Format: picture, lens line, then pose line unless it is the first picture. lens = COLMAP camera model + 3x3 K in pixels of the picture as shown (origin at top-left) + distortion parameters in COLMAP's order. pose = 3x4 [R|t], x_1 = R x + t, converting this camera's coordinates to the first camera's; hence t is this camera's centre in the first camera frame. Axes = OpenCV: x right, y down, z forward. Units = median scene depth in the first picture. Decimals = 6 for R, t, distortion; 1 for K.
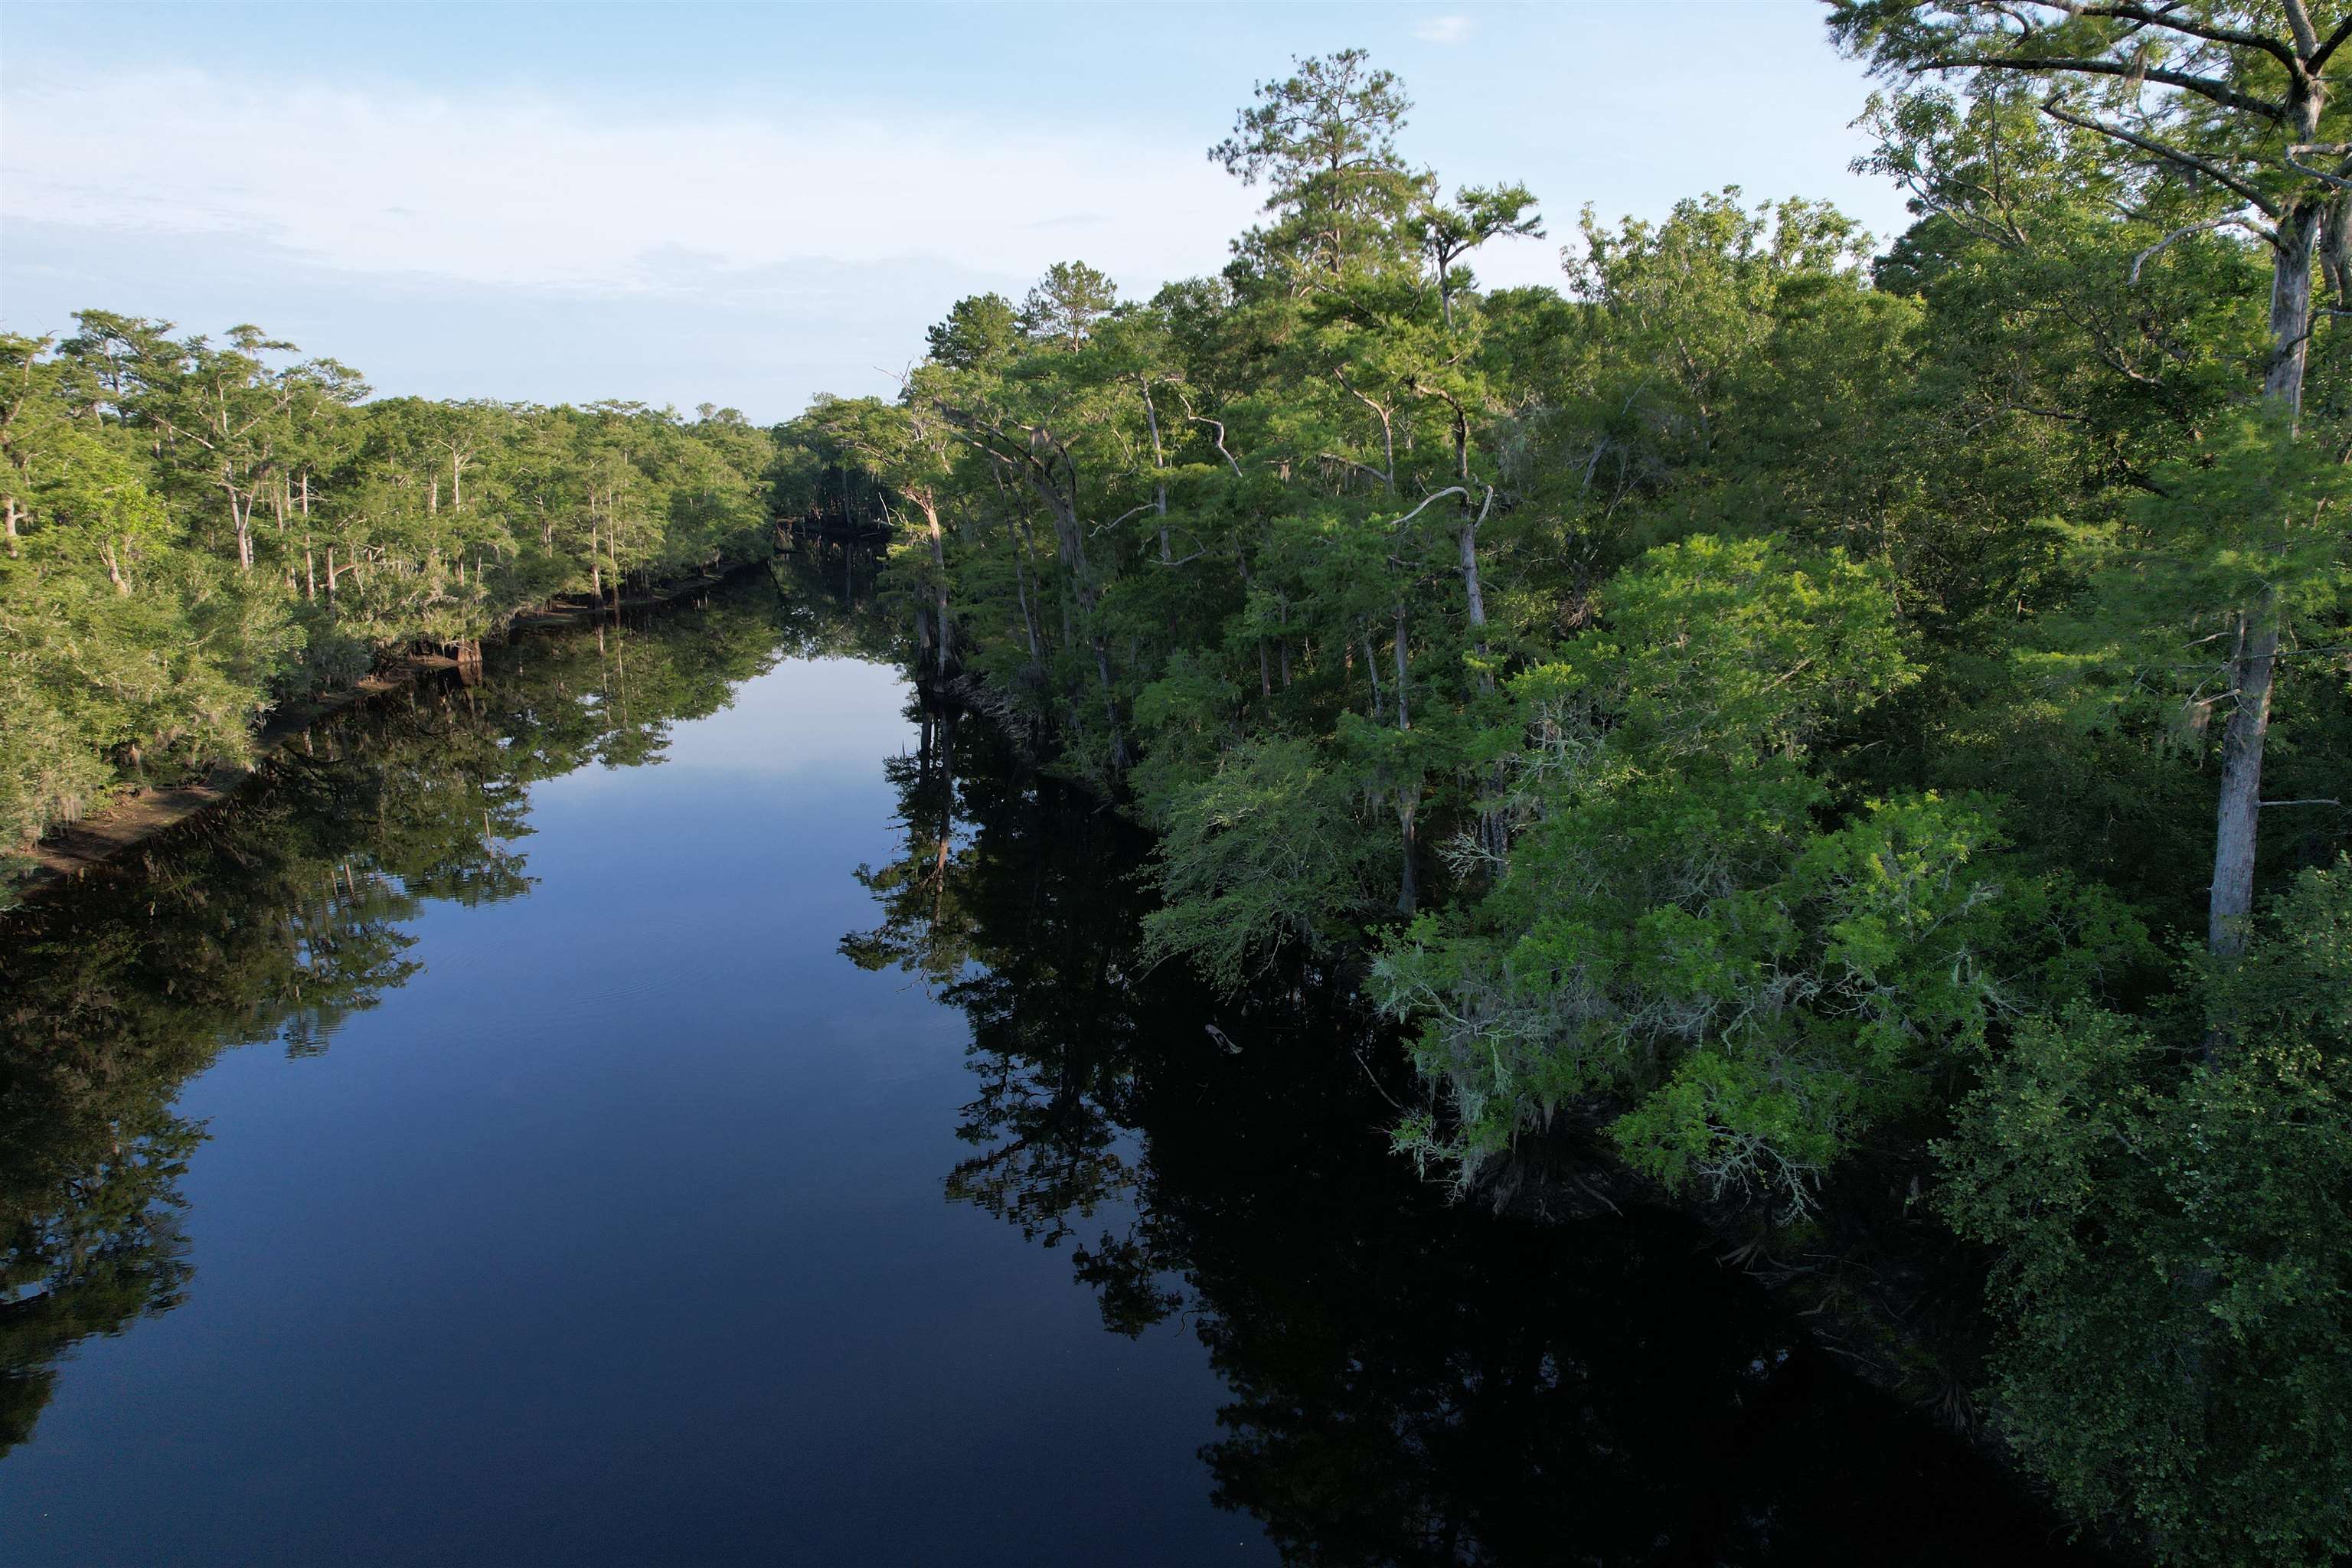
lens RADIAL K [[1504.6, 0, 1176.0], [0, 1504.6, 784.0], [0, 0, 1]] dist [-0.091850, 0.081935]
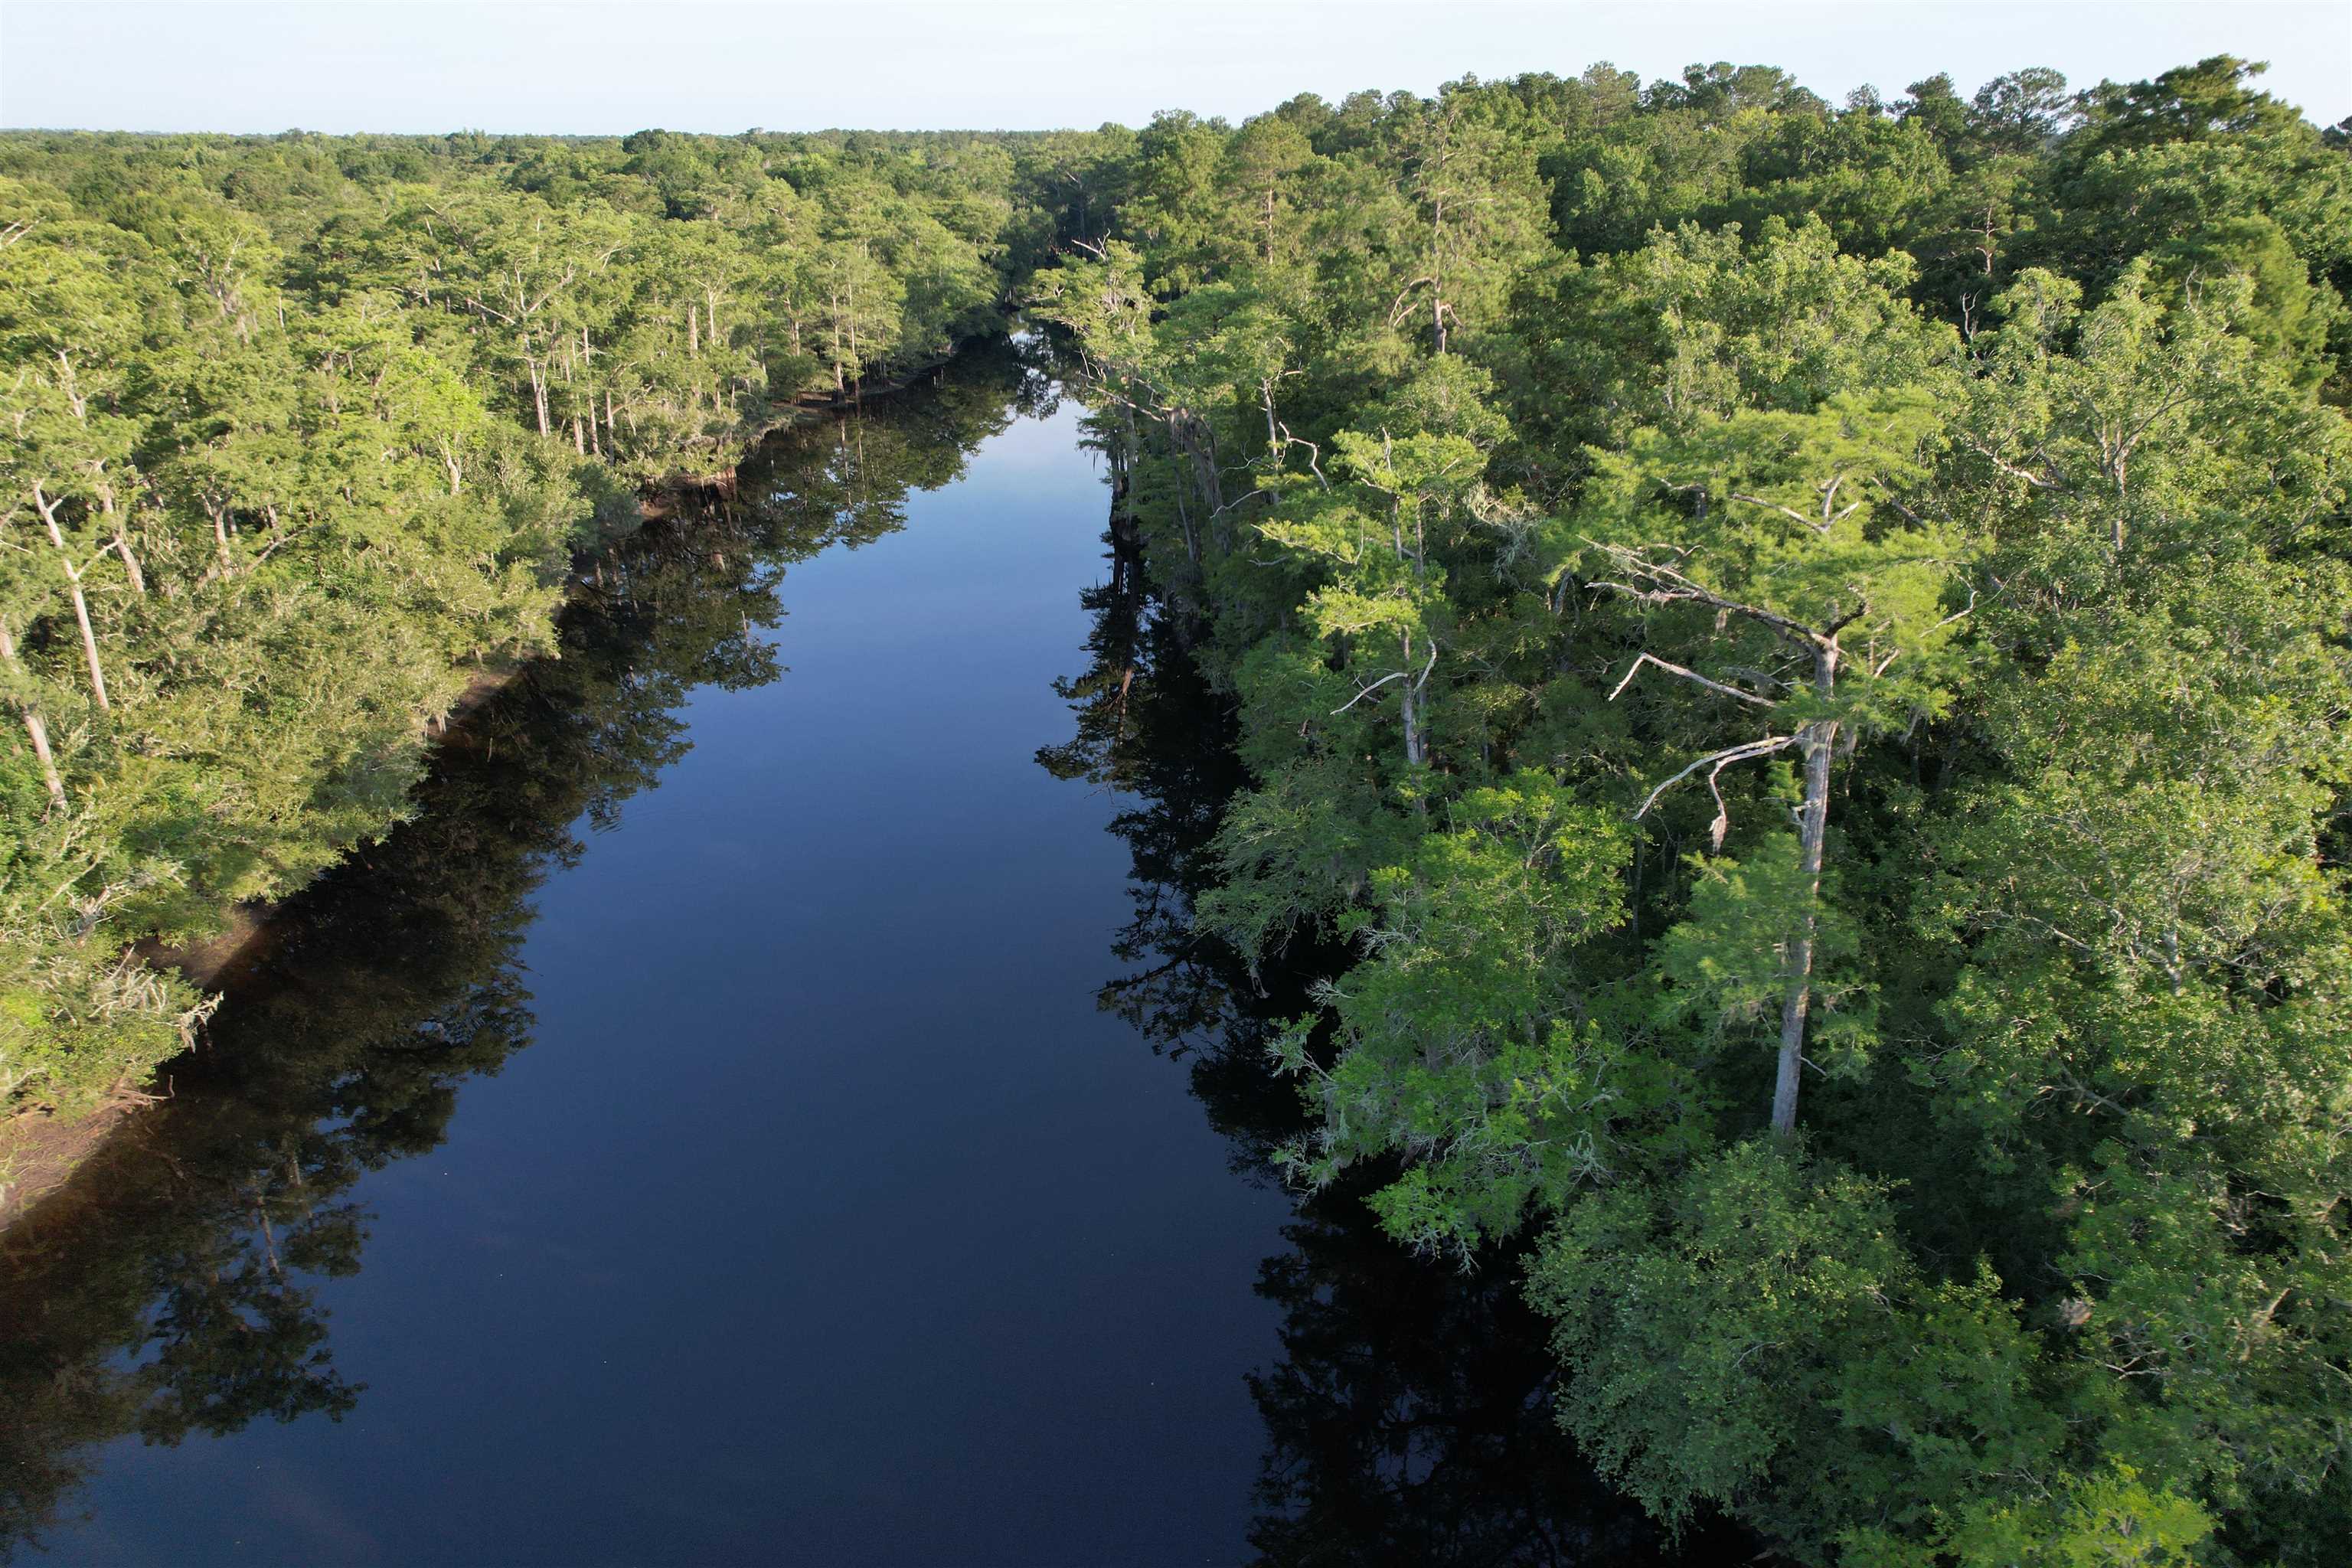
lens RADIAL K [[1504.6, 0, 1176.0], [0, 1504.6, 784.0], [0, 0, 1]] dist [-0.091850, 0.081935]
pose [[0.985770, 0.066388, -0.154438, 0.062076], [-0.034562, 0.979128, 0.200285, -0.107479], [0.164511, -0.192097, 0.967489, -0.105627]]
